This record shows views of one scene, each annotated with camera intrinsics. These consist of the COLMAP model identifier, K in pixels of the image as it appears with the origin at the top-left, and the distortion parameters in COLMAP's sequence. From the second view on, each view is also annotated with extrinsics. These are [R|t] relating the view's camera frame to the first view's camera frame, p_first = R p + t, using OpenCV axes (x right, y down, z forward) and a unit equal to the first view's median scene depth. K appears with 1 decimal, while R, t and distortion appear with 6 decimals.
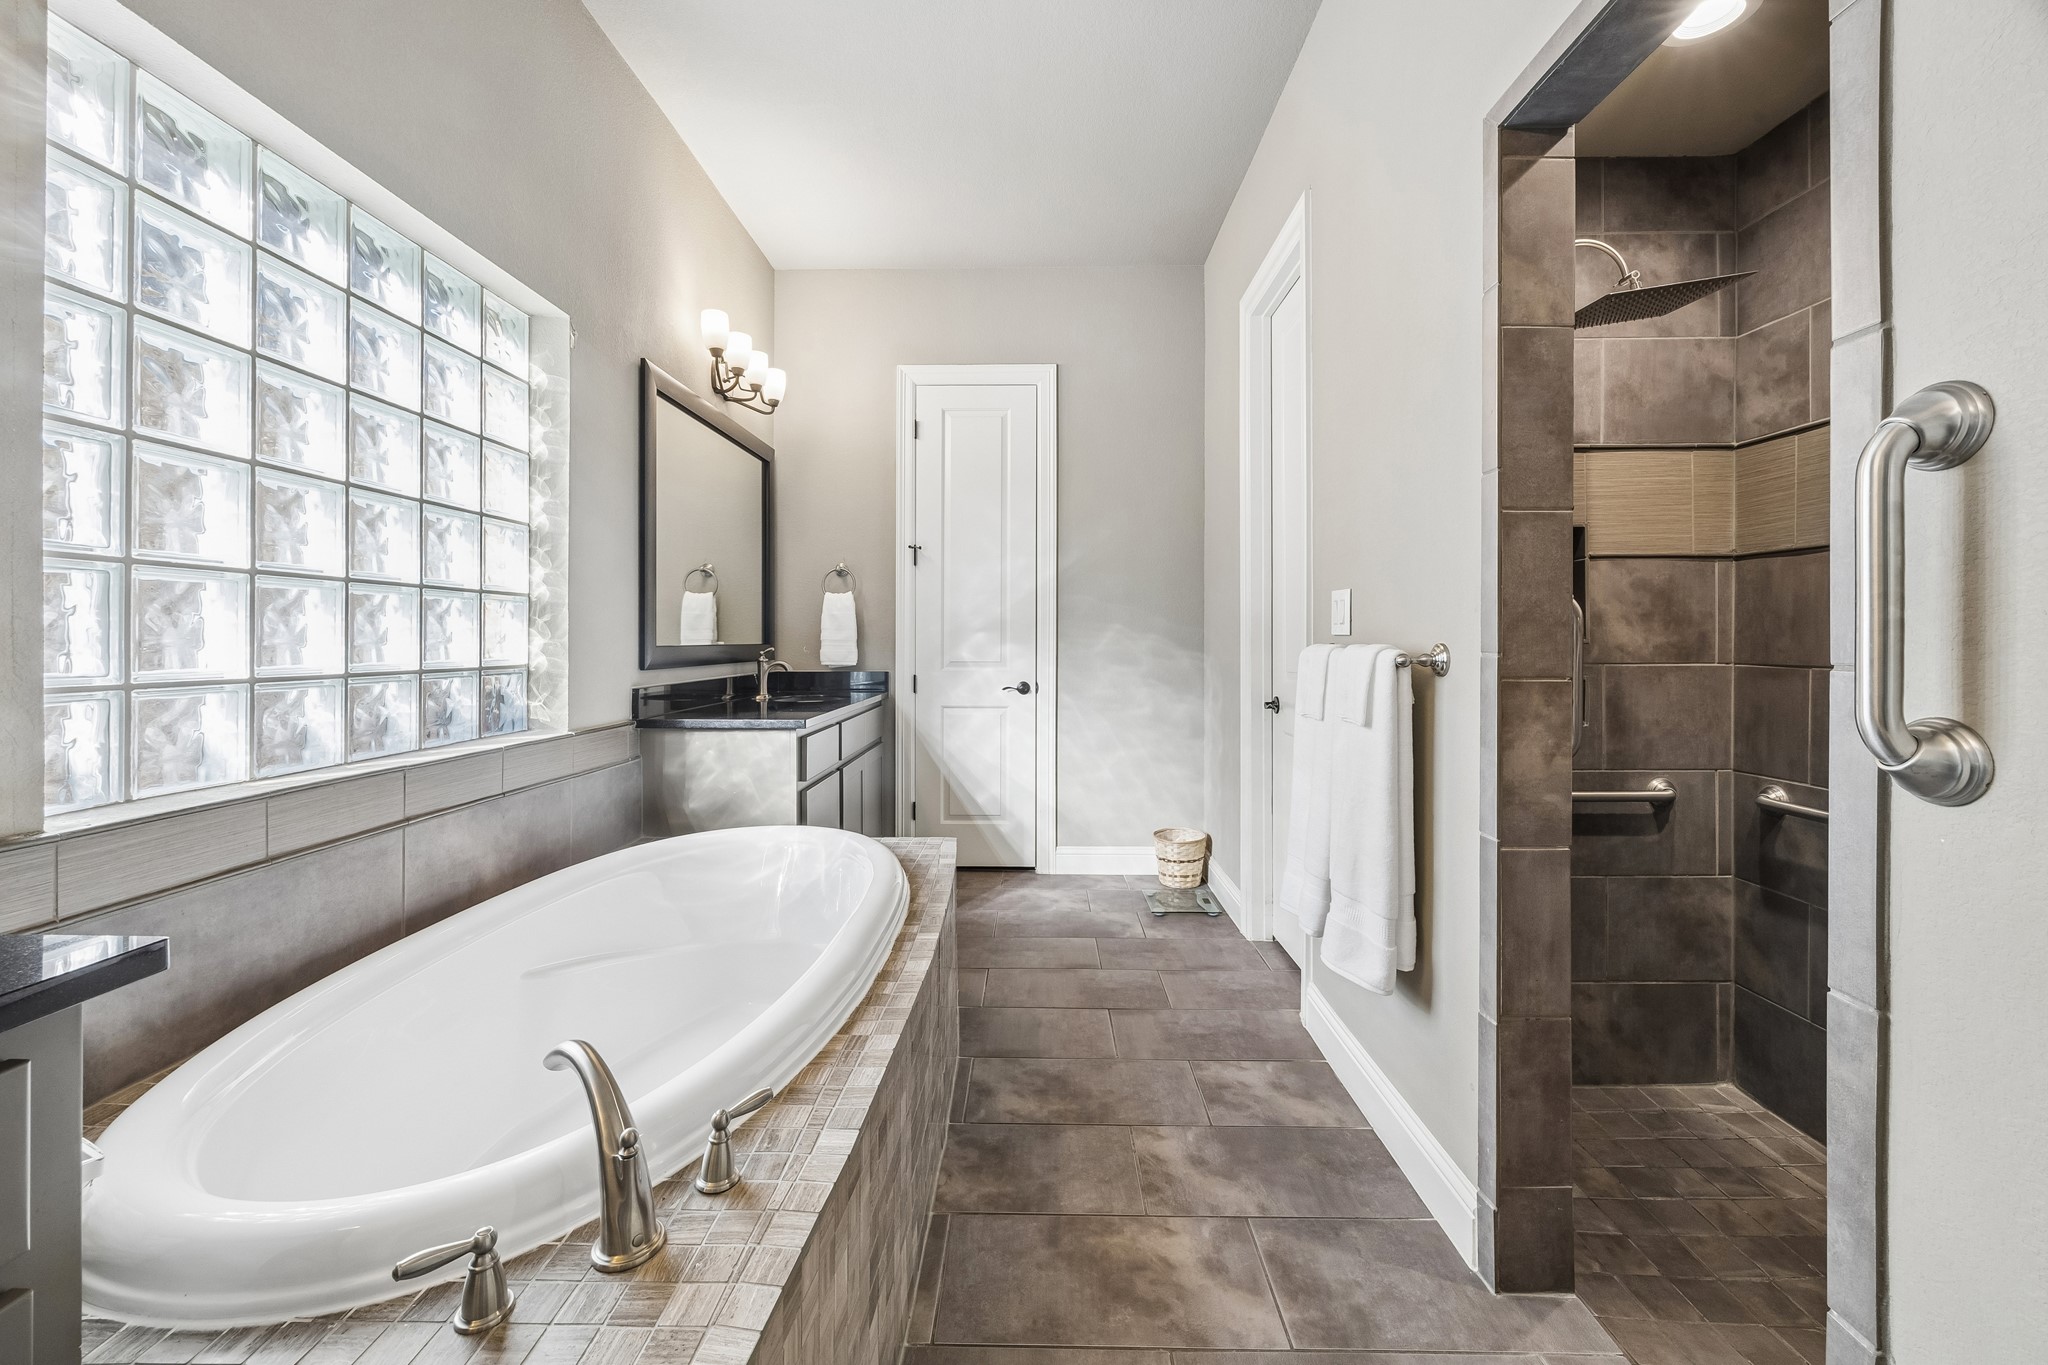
lens RADIAL K [[790.5, 0, 1028.1], [0, 790.5, 645.8], [0, 0, 1]] dist [-0.003218, 0.000512]
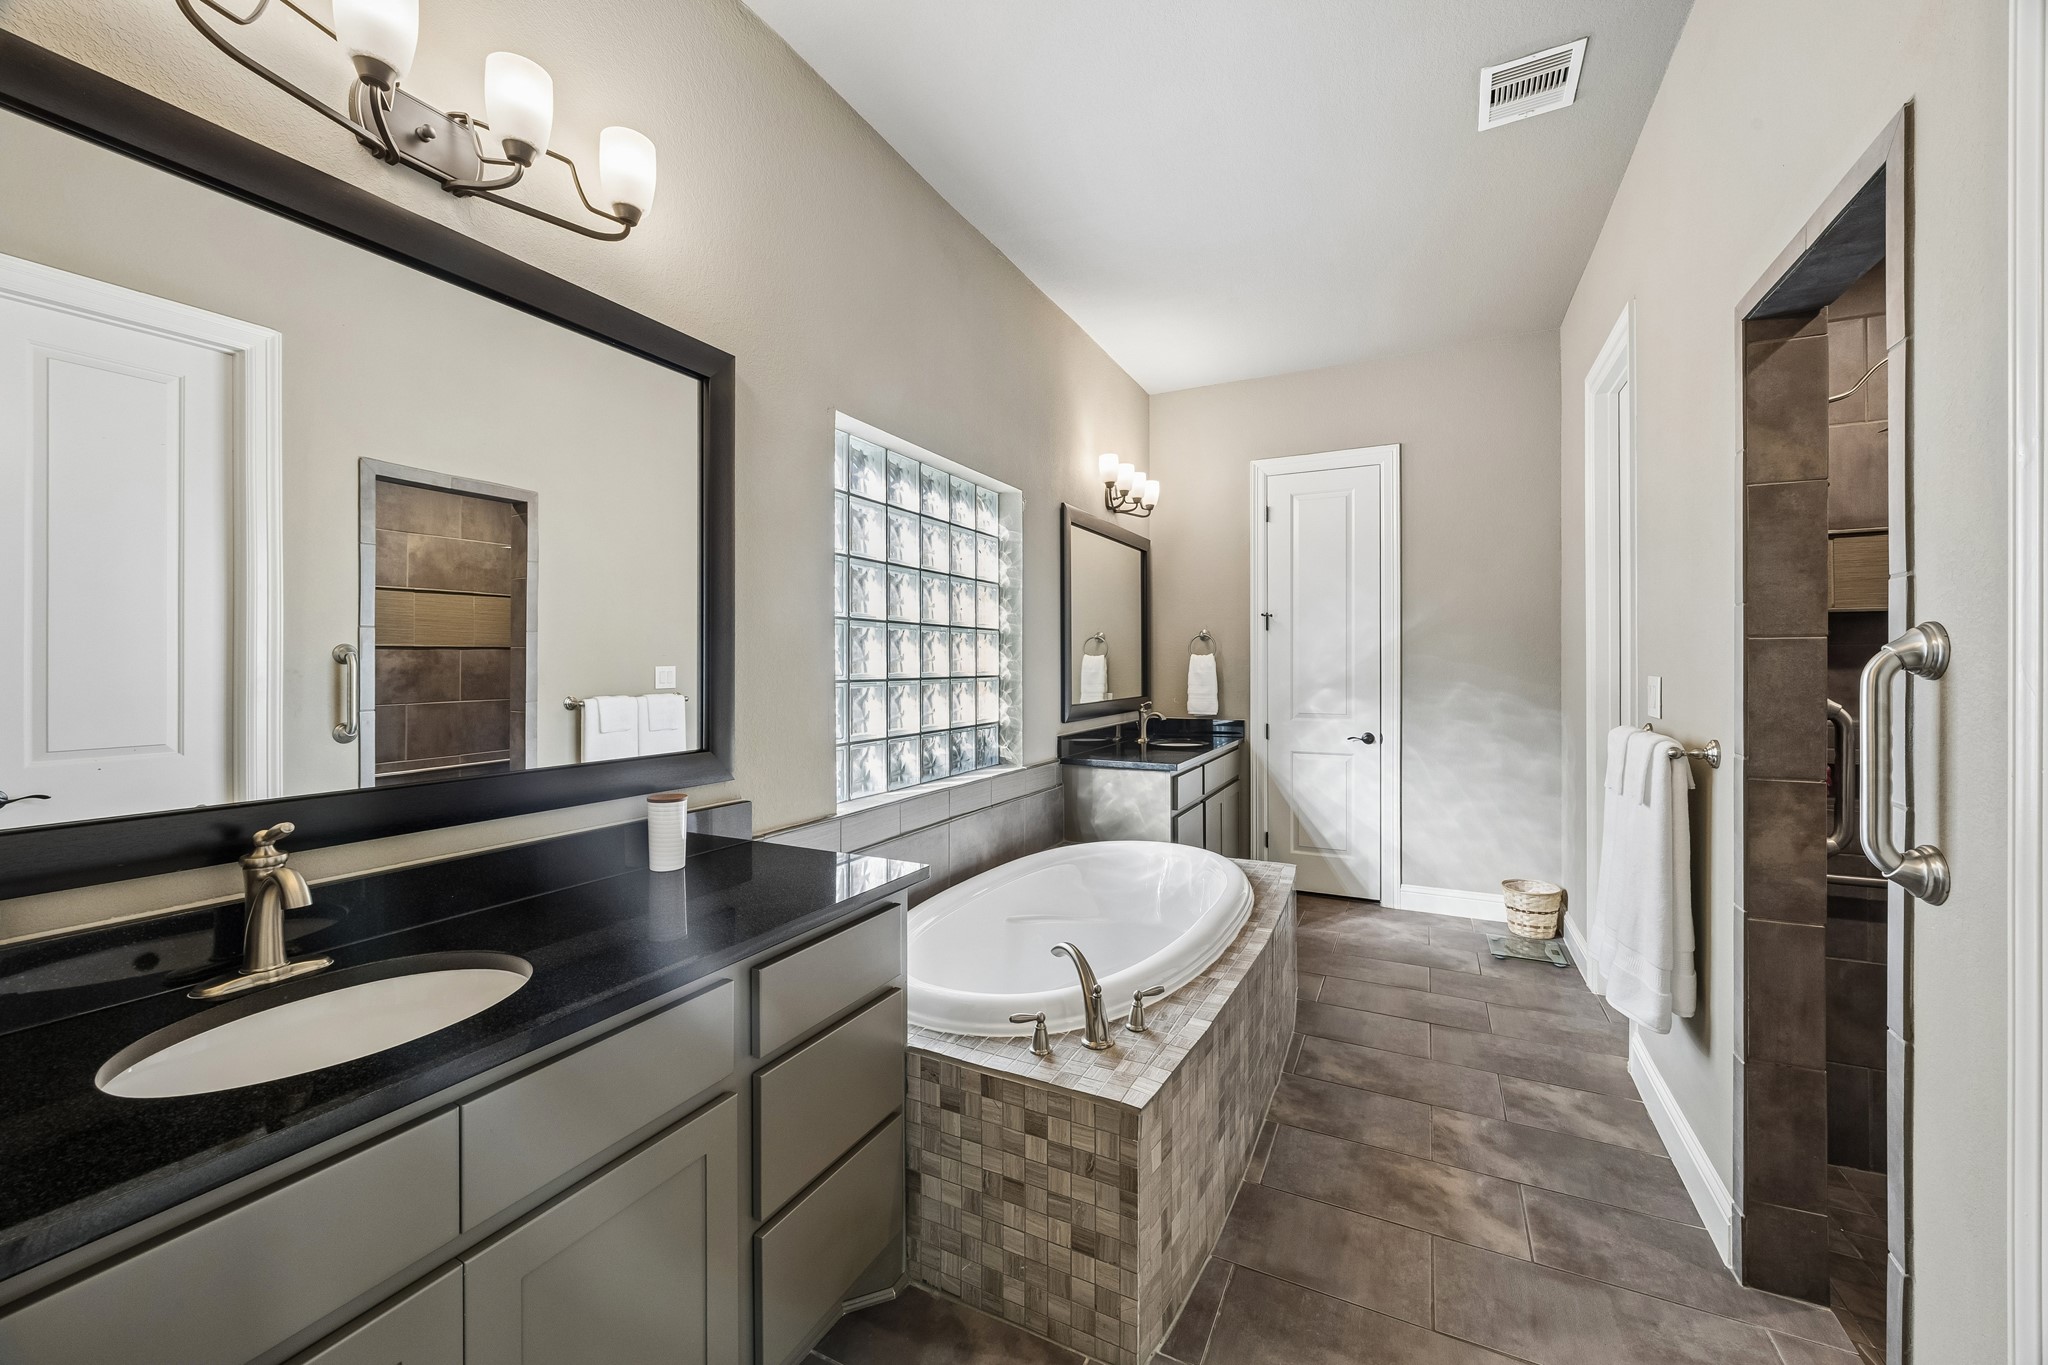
lens RADIAL K [[790.5, 0, 1020.3], [0, 790.5, 671.2], [0, 0, 1]] dist [-0.003218, 0.000512]
pose [[0.894291, -0.002184, -0.447480, 0.117647], [0.004826, 0.999977, 0.004764, -0.106311], [0.447459, -0.006420, 0.894281, -0.462020]]
